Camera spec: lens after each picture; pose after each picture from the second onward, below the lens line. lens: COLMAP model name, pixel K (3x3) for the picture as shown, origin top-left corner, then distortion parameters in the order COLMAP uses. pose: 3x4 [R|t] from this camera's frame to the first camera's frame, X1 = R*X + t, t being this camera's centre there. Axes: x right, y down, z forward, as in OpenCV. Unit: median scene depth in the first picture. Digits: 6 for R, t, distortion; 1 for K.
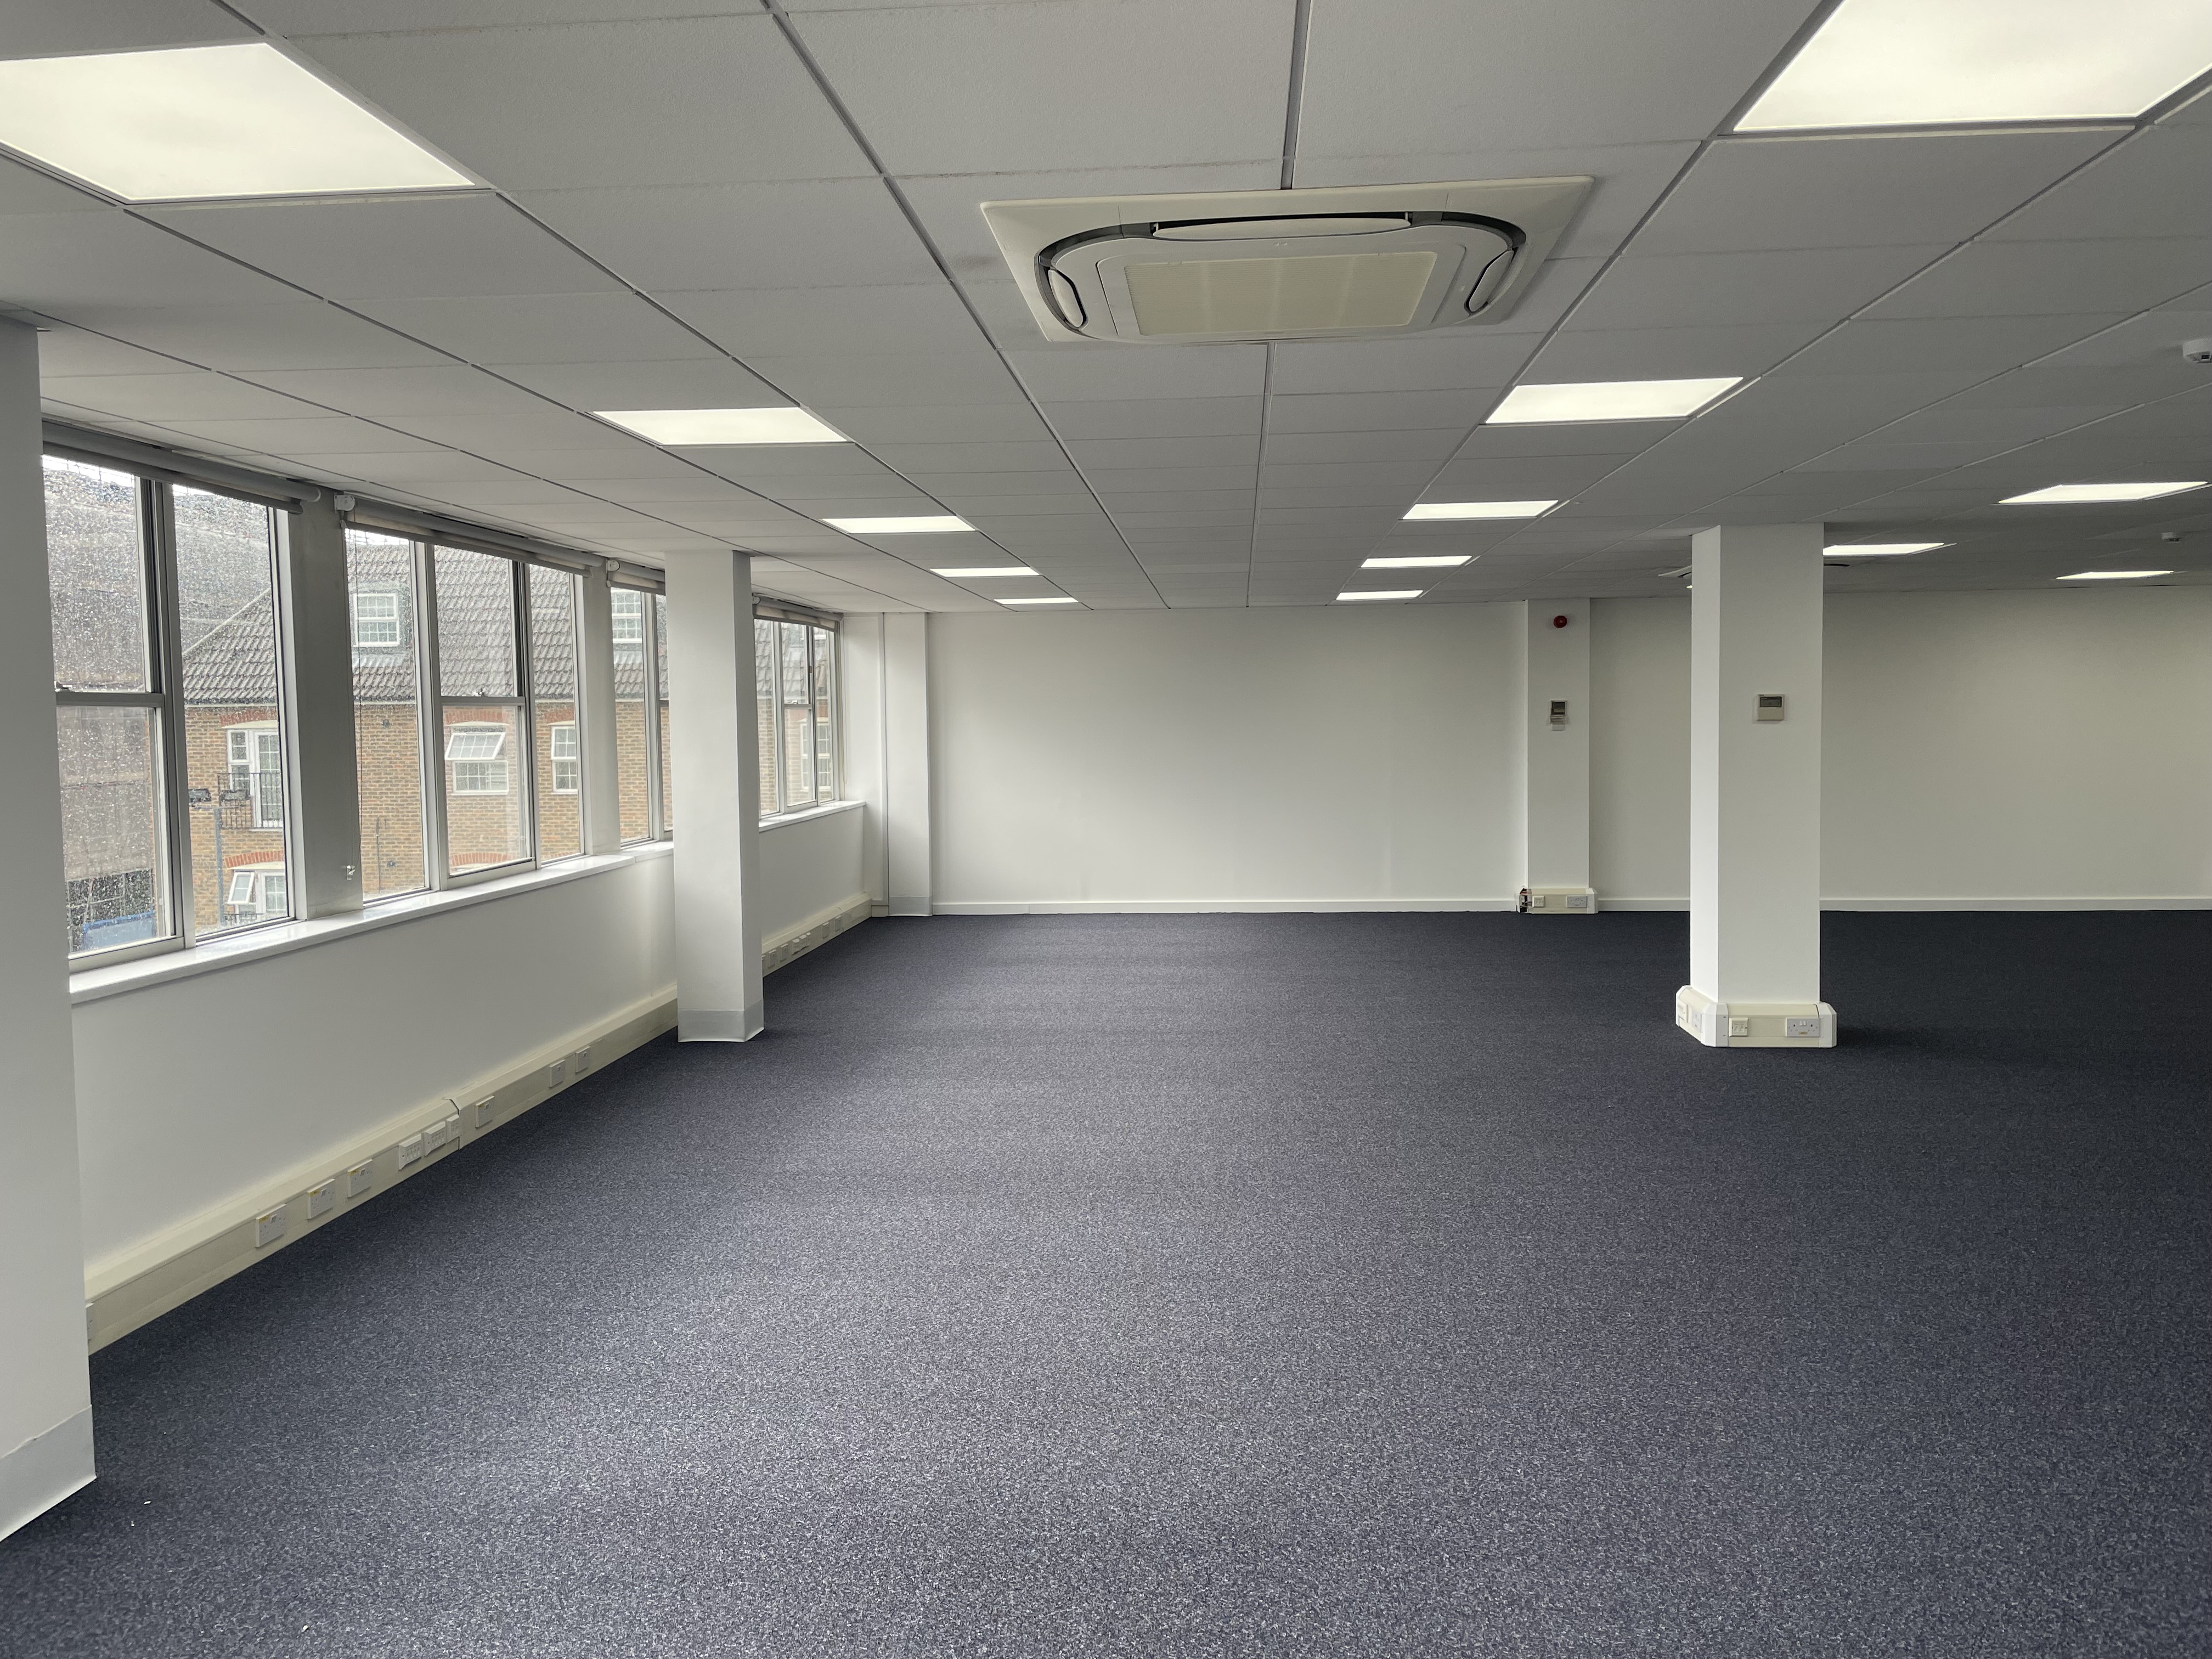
lens RADIAL K [[1671.2, 0, 1102.3], [0, 1671.2, 824.7], [0, 0, 1]] dist [0.050405, -0.026150]
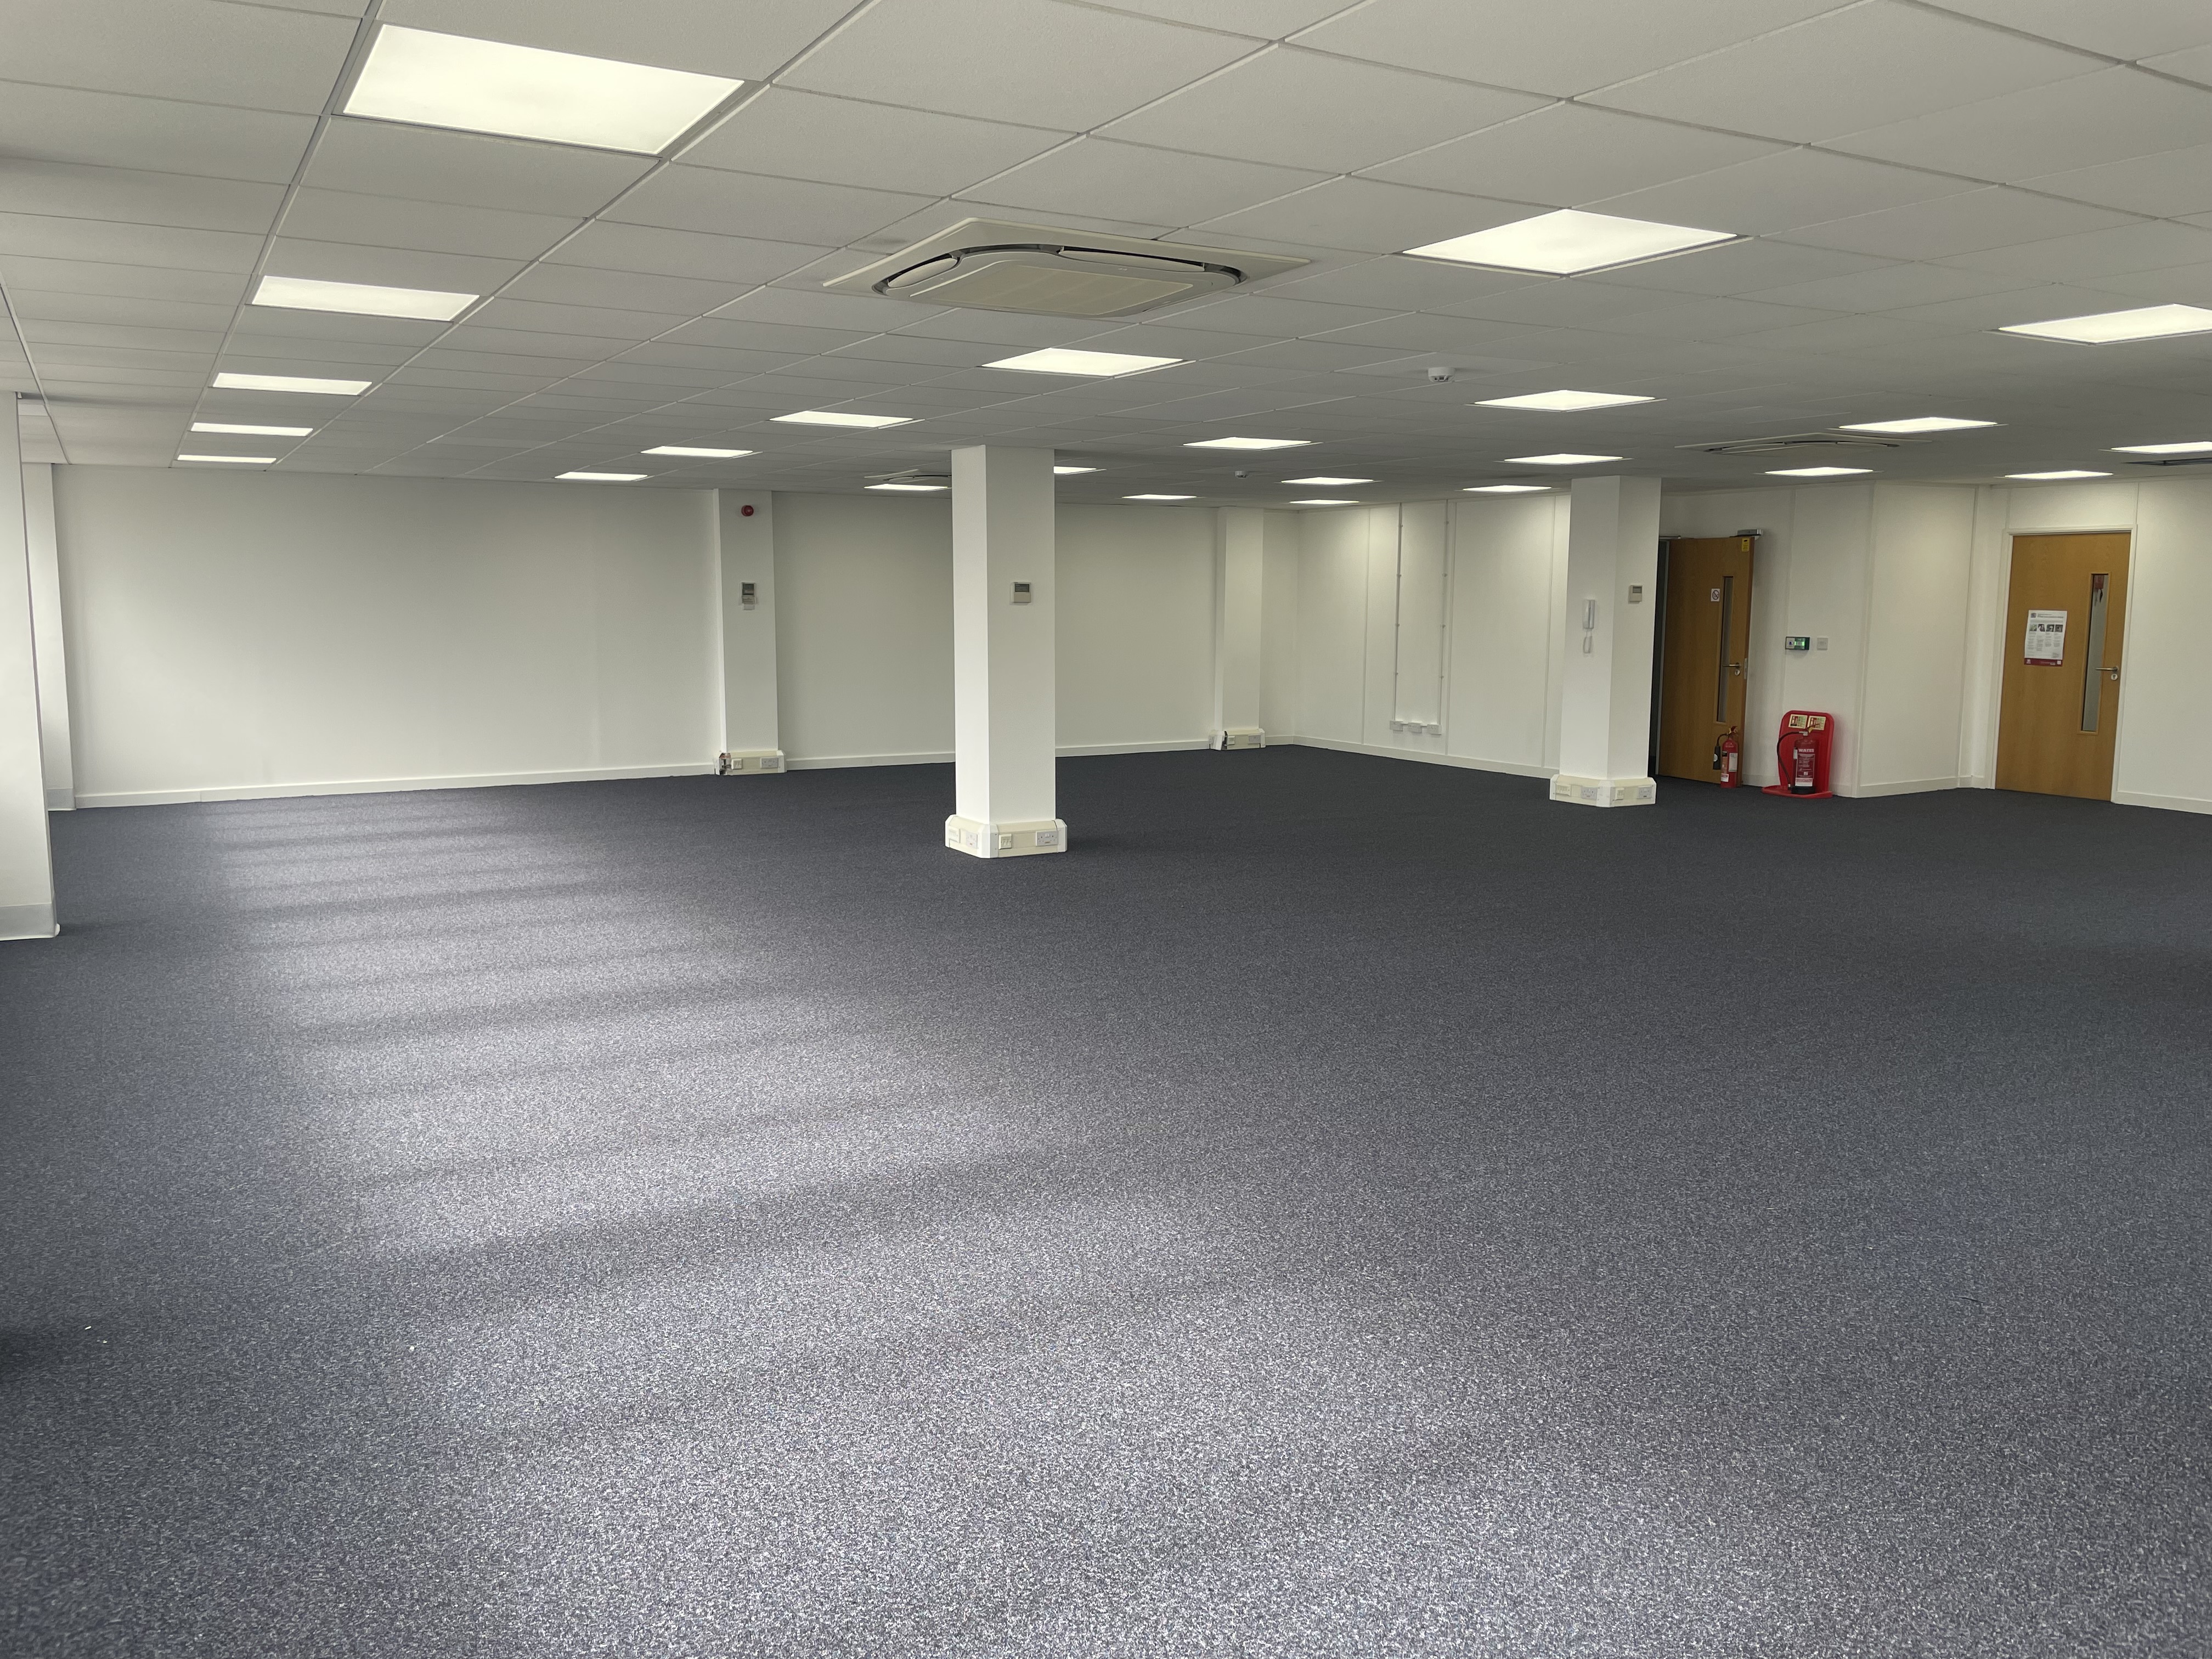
lens RADIAL K [[1671.2, 0, 1108.6], [0, 1671.2, 824.7], [0, 0, 1]] dist [0.050405, -0.026150]
pose [[0.818275, -0.062222, 0.571449, -0.278435], [0.023443, 0.996910, 0.074979, 0.012948], [-0.574349, -0.047956, 0.817205, -0.086025]]
